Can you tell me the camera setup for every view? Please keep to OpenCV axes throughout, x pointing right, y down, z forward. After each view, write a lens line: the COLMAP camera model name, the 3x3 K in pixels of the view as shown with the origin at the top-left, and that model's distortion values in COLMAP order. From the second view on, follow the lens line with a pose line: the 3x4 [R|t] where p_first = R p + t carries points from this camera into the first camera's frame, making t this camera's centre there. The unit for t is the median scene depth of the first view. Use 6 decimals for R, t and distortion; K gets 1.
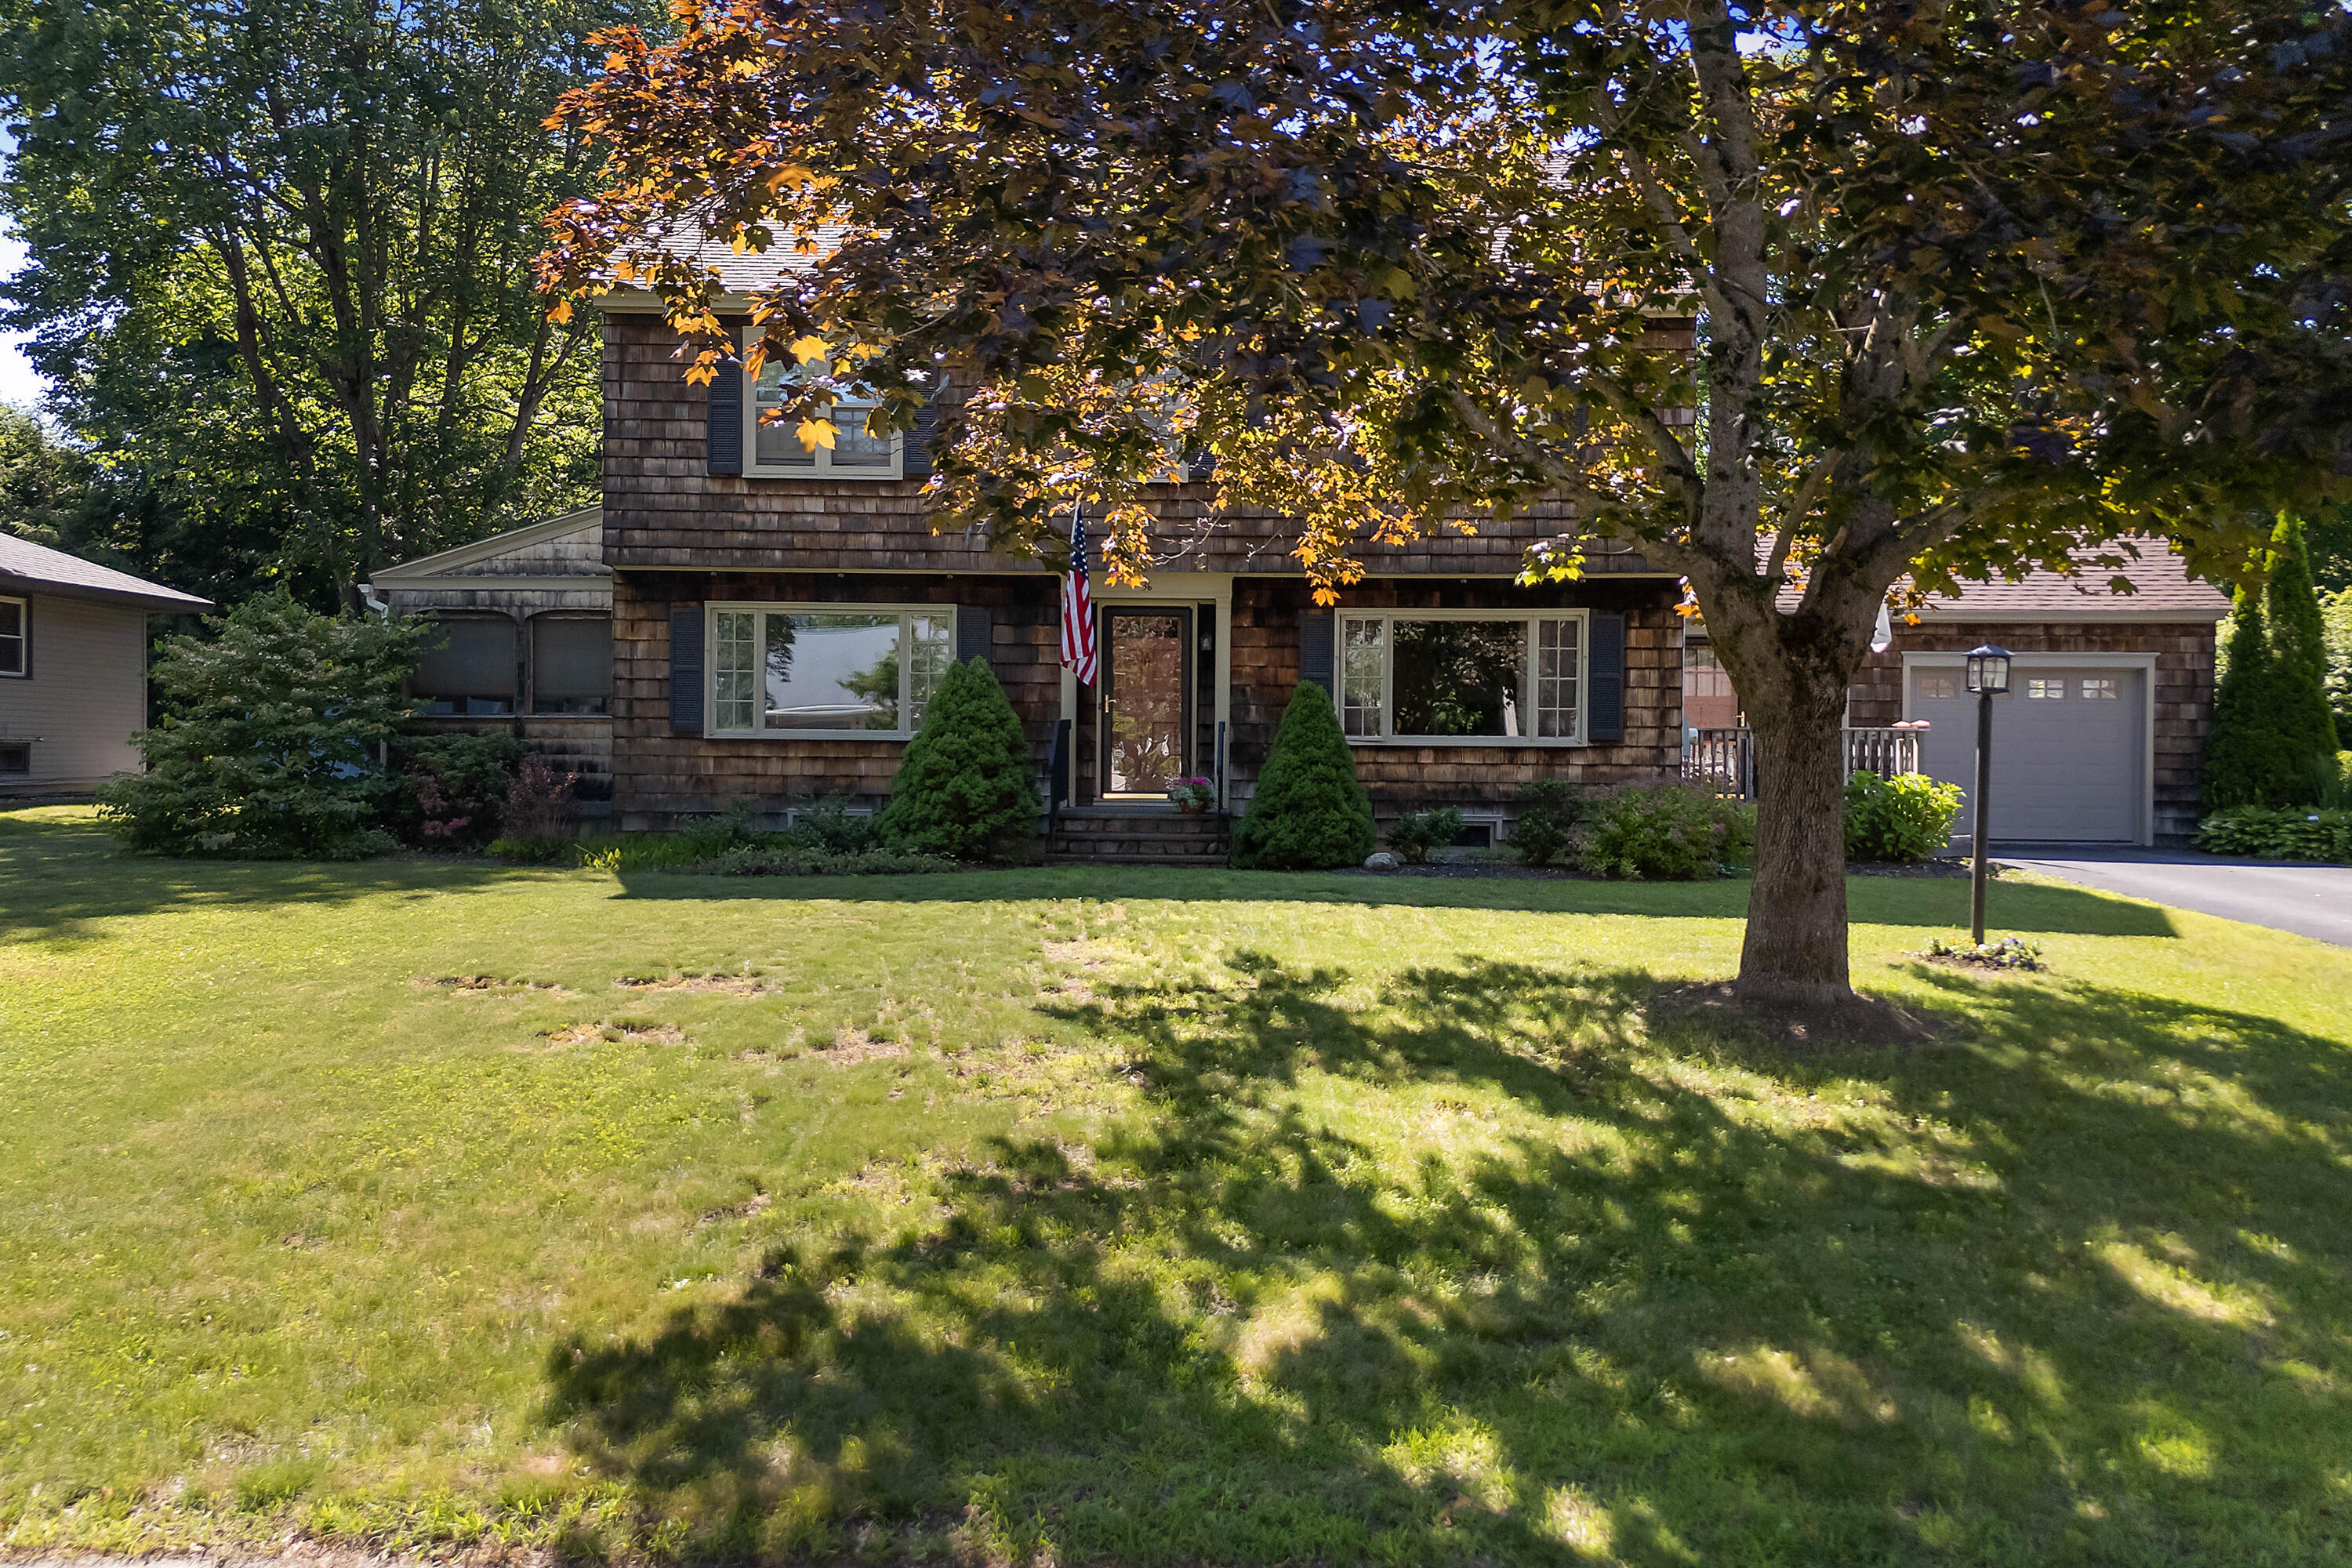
lens RADIAL K [[1668.4, 0, 1153.2], [0, 1668.4, 801.5], [0, 0, 1]] dist [0.075623, -0.010512]
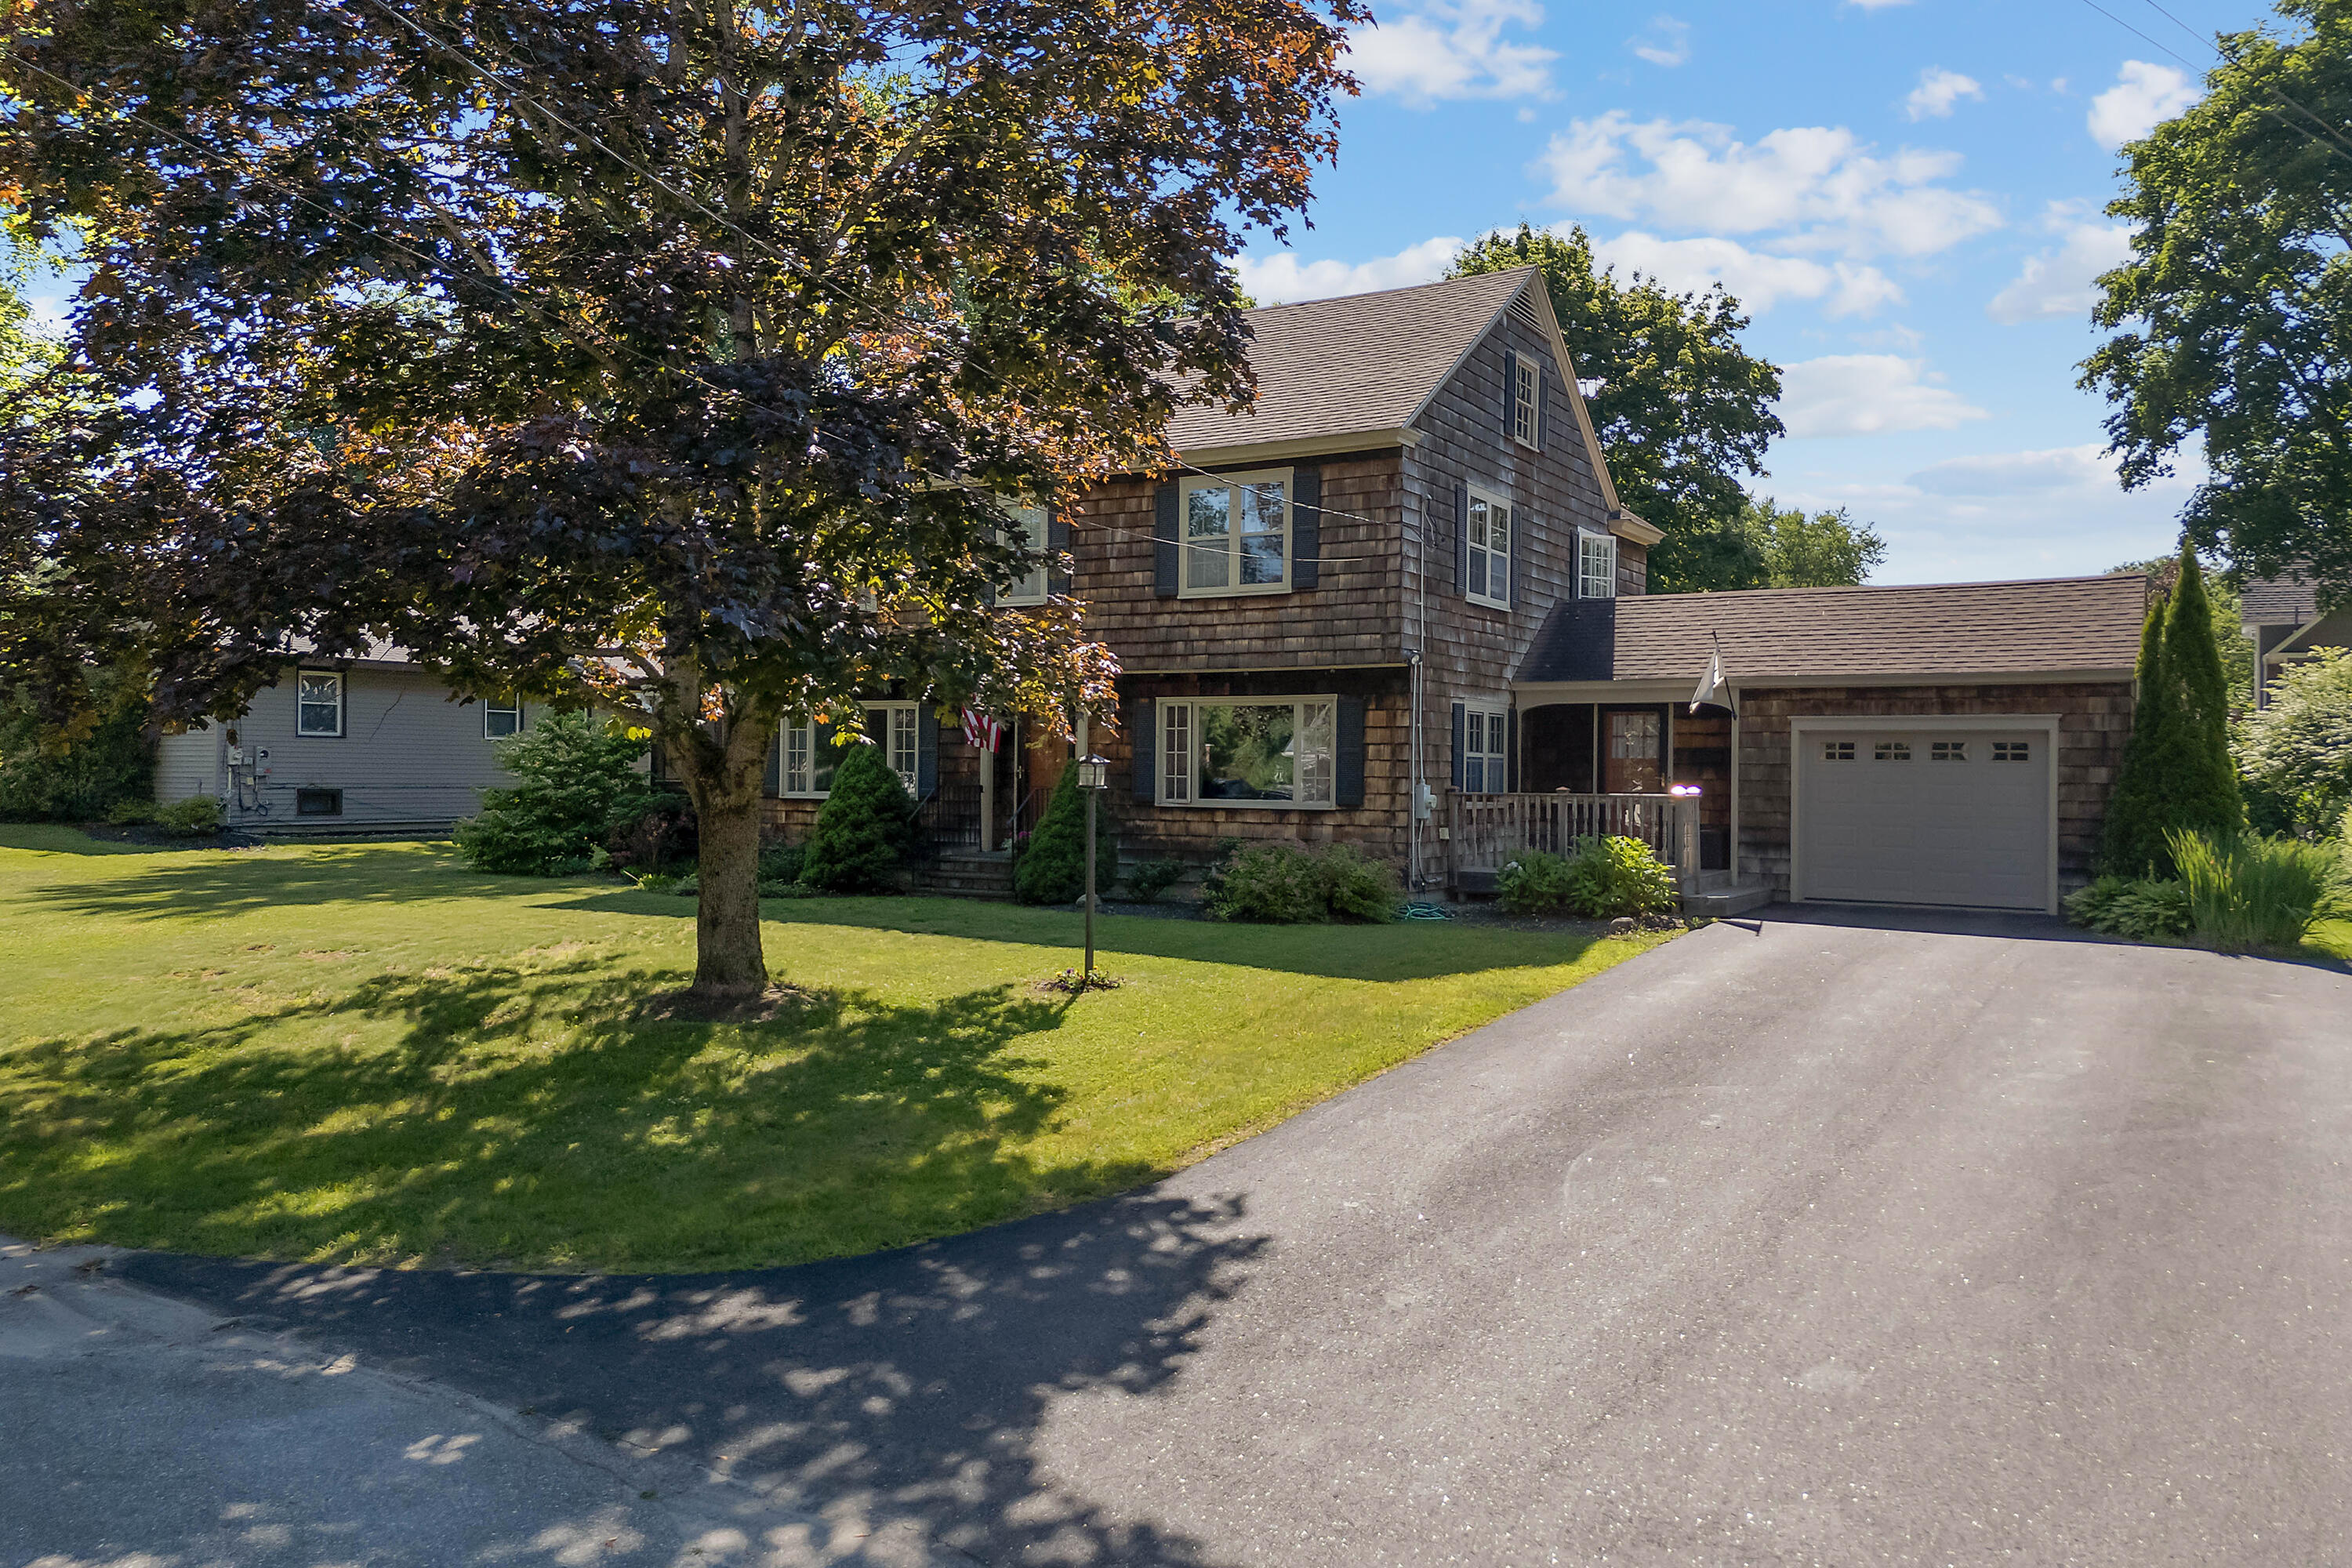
lens RADIAL K [[1668.4, 0, 1199.7], [0, 1668.4, 769.5], [0, 0, 1]] dist [0.075623, -0.010512]
pose [[0.880309, -0.001260, -0.474399, 0.735337], [-0.013213, 0.999543, -0.027173, -0.027967], [0.474217, 0.030188, 0.879890, -0.086634]]
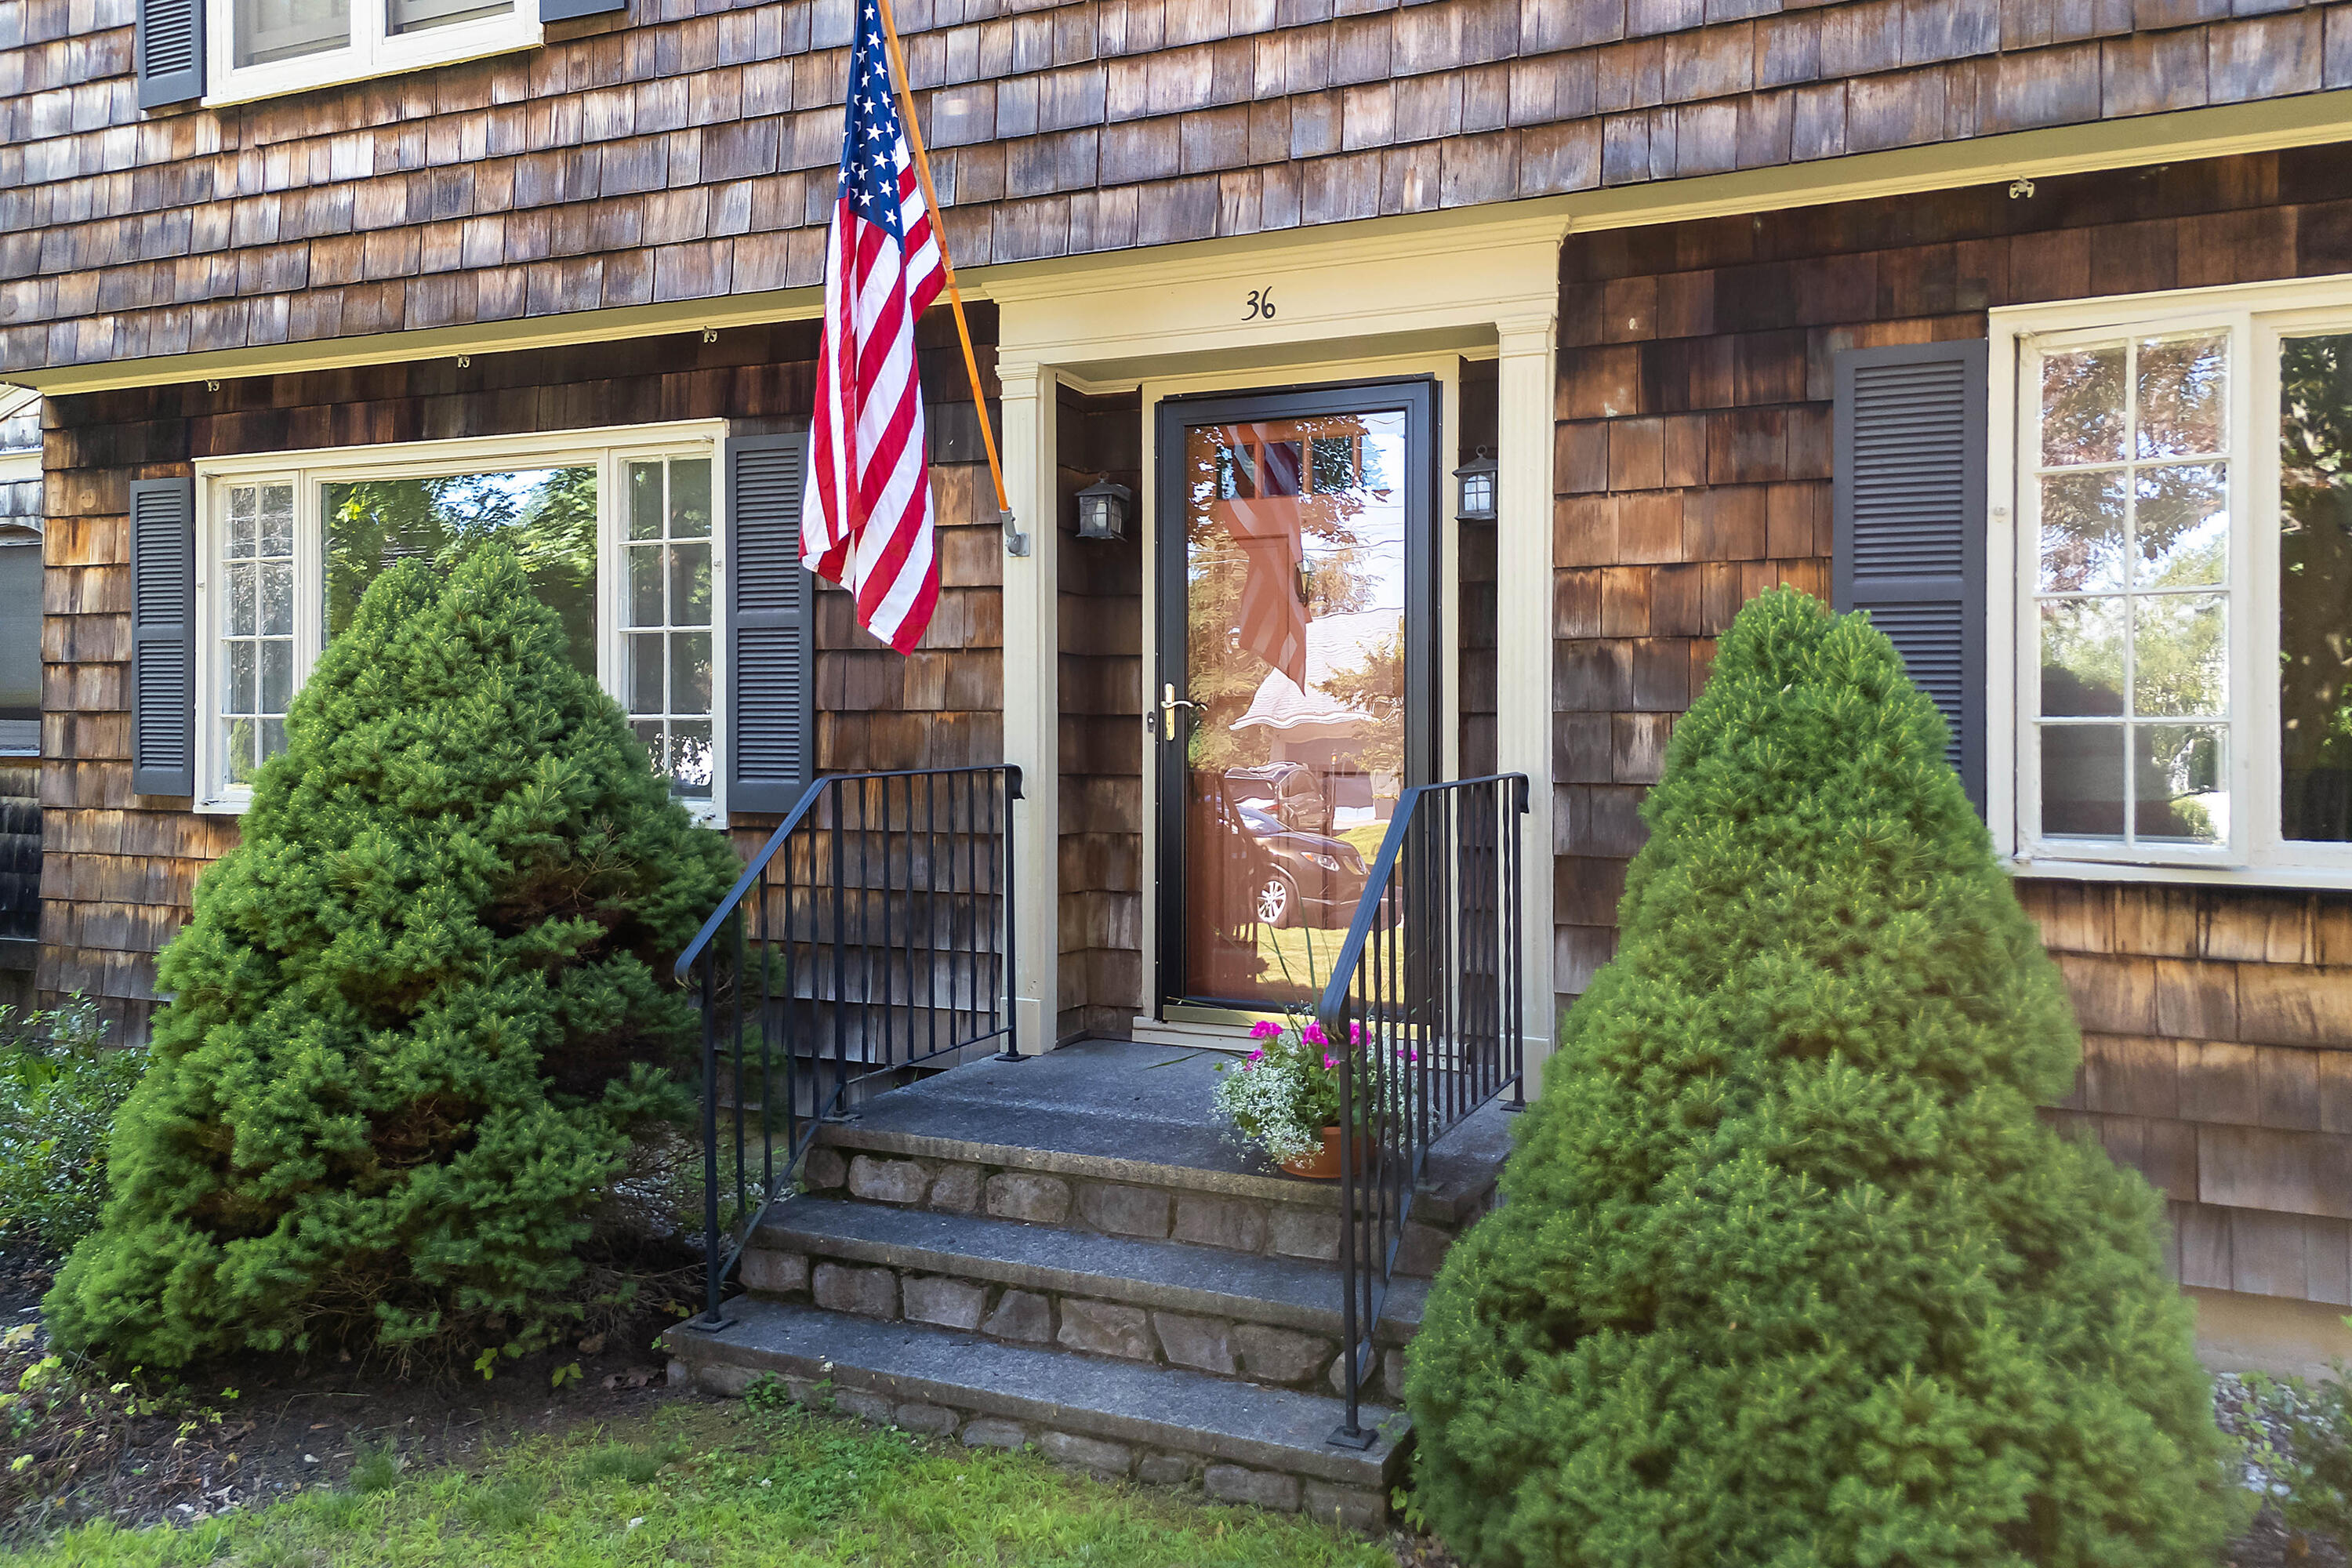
lens RADIAL K [[1668.4, 0, 1165.1], [0, 1668.4, 758.8], [0, 0, 1]] dist [0.075623, -0.010512]
pose [[0.924832, 0.000961, -0.380375, 0.092031], [-0.009520, 0.999742, -0.020621, -0.044598], [0.380257, 0.022692, 0.924602, 0.731628]]
